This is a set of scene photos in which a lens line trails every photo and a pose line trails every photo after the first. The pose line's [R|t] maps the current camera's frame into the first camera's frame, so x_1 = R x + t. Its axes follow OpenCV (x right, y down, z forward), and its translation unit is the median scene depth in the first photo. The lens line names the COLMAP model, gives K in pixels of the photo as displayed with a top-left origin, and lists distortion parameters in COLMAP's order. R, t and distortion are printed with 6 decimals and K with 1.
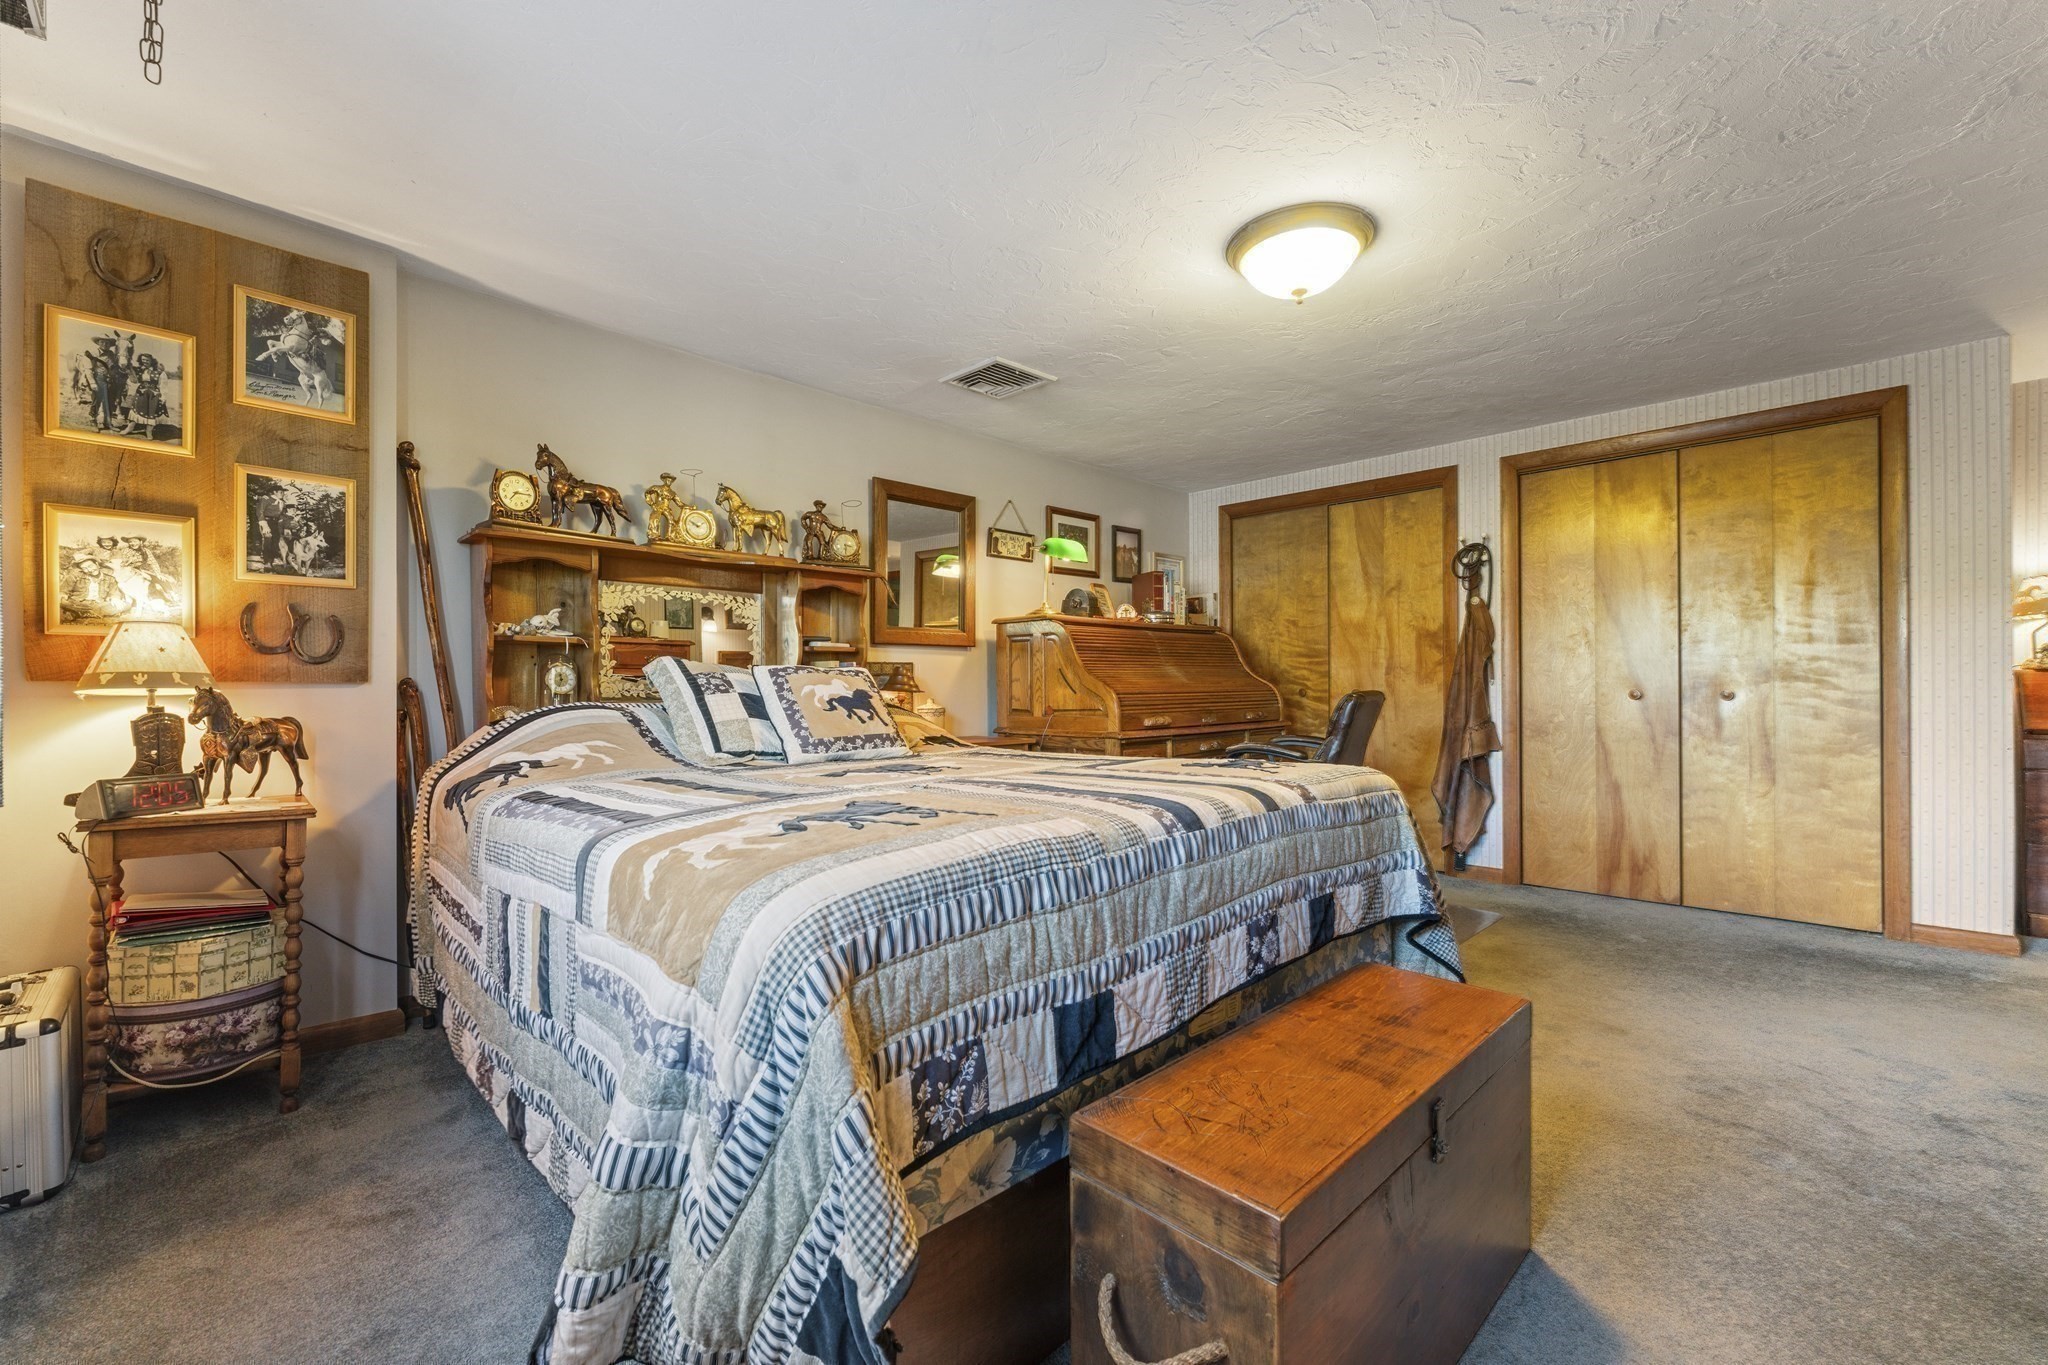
lens RADIAL K [[835.9, 0, 983.3], [0, 835.9, 686.8], [0, 0, 1]] dist [0.001932, 0.000170]
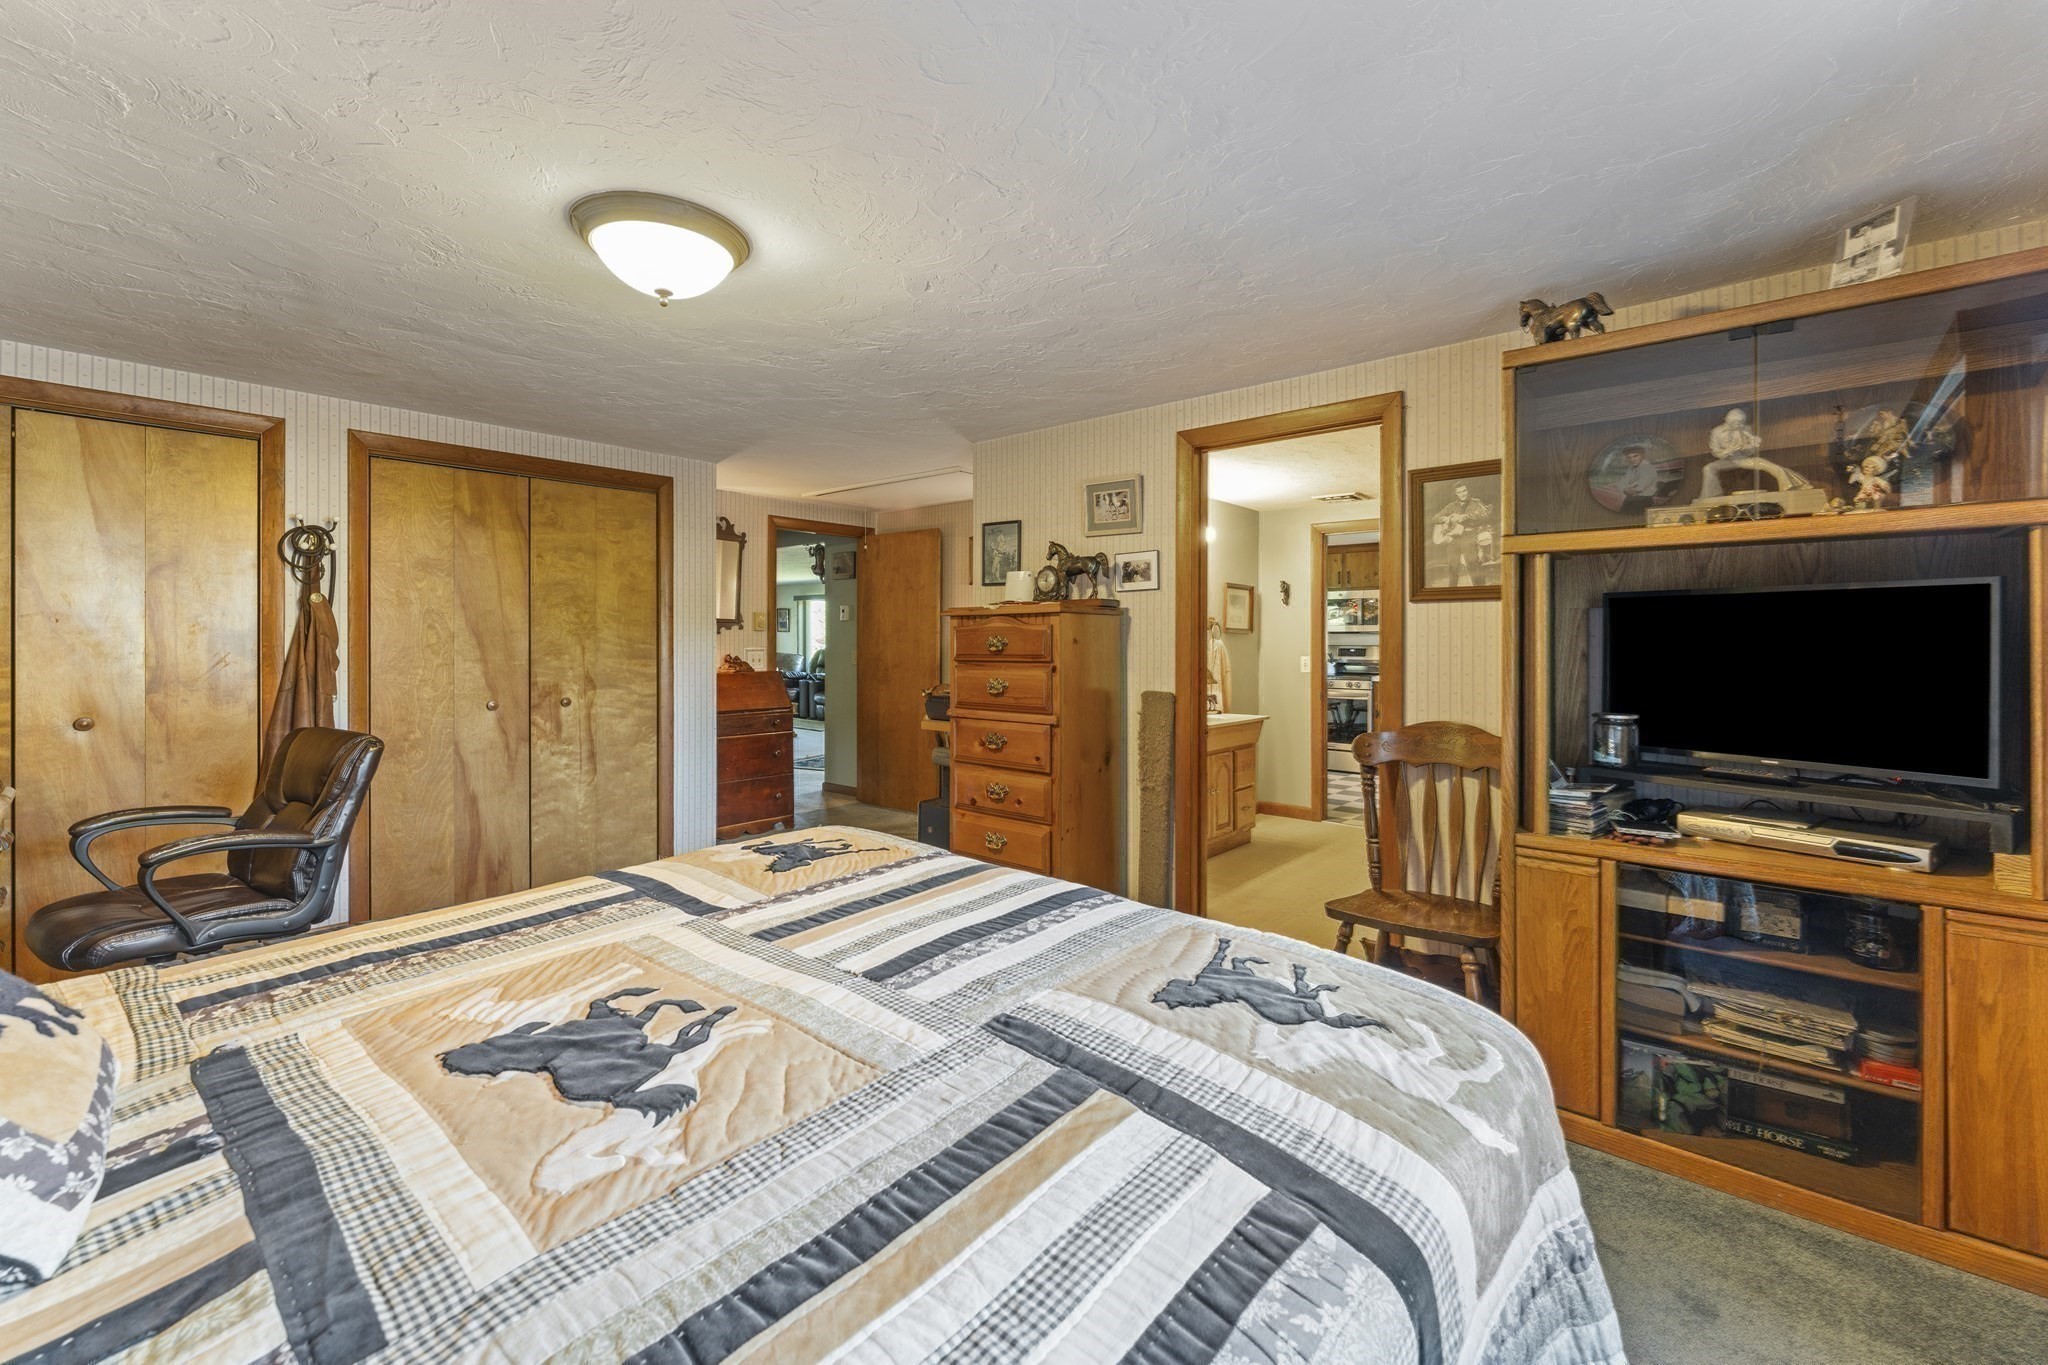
lens RADIAL K [[835.9, 0, 1039.9], [0, 835.9, 630.9], [0, 0, 1]] dist [0.001932, 0.000170]
pose [[-0.097940, 0.009999, 0.995142, -0.349311], [-0.007329, 0.999915, -0.010769, -0.085996], [-0.995165, -0.008349, -0.097859, 0.493847]]
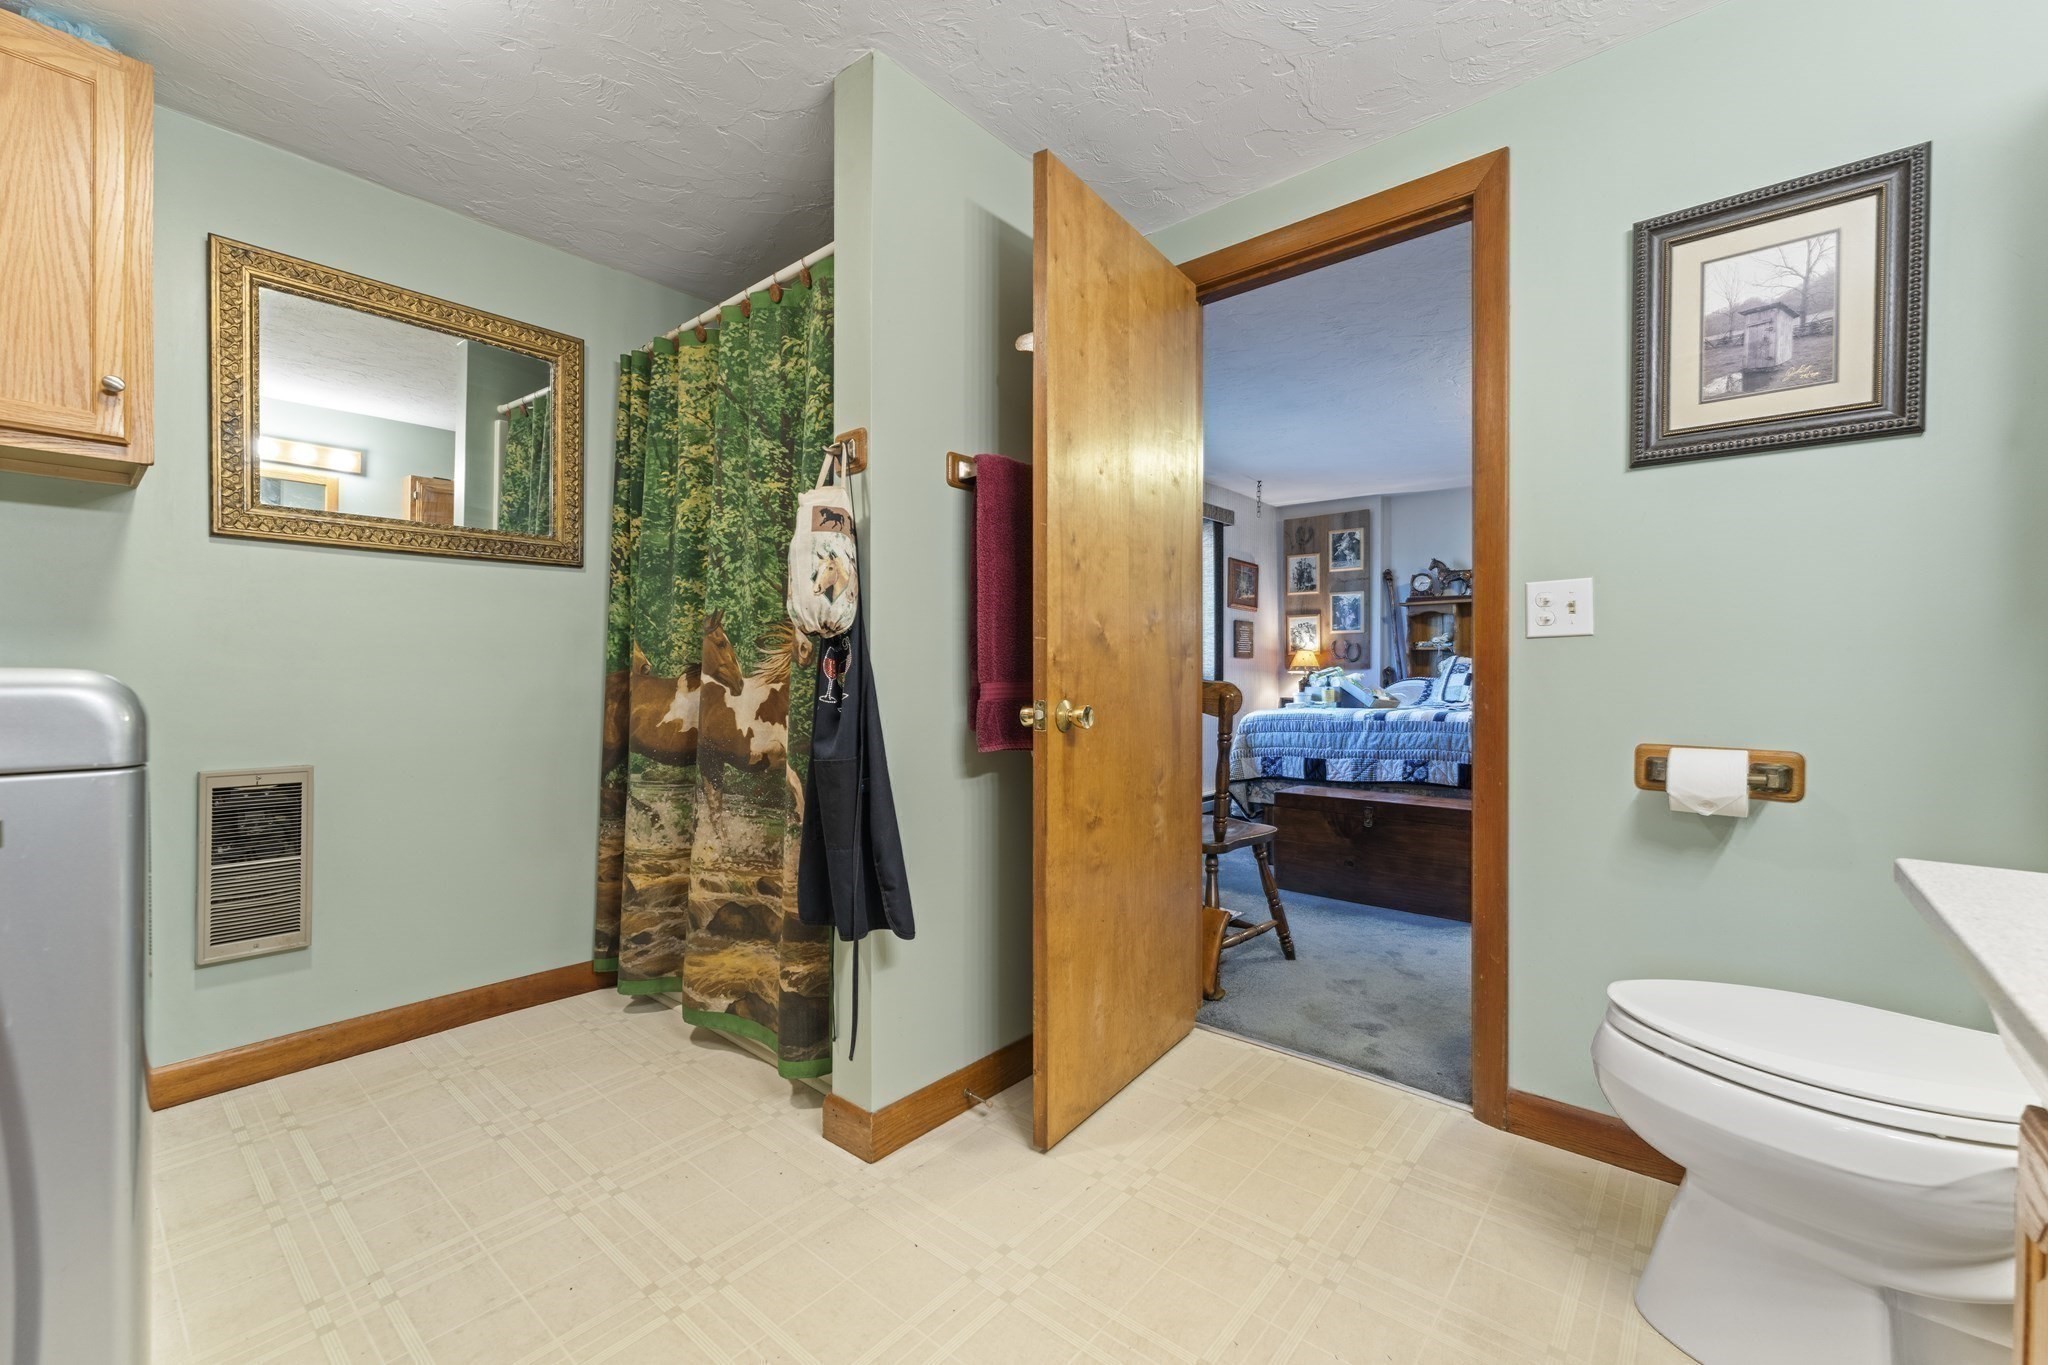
lens RADIAL K [[835.9, 0, 1024.1], [0, 835.9, 683.8], [0, 0, 1]] dist [0.001932, 0.000170]
pose [[0.073999, 0.014129, -0.997158, 1.208154], [0.002529, 0.999894, 0.014355, 0.000551], [0.997255, -0.003584, 0.073956, -0.167260]]
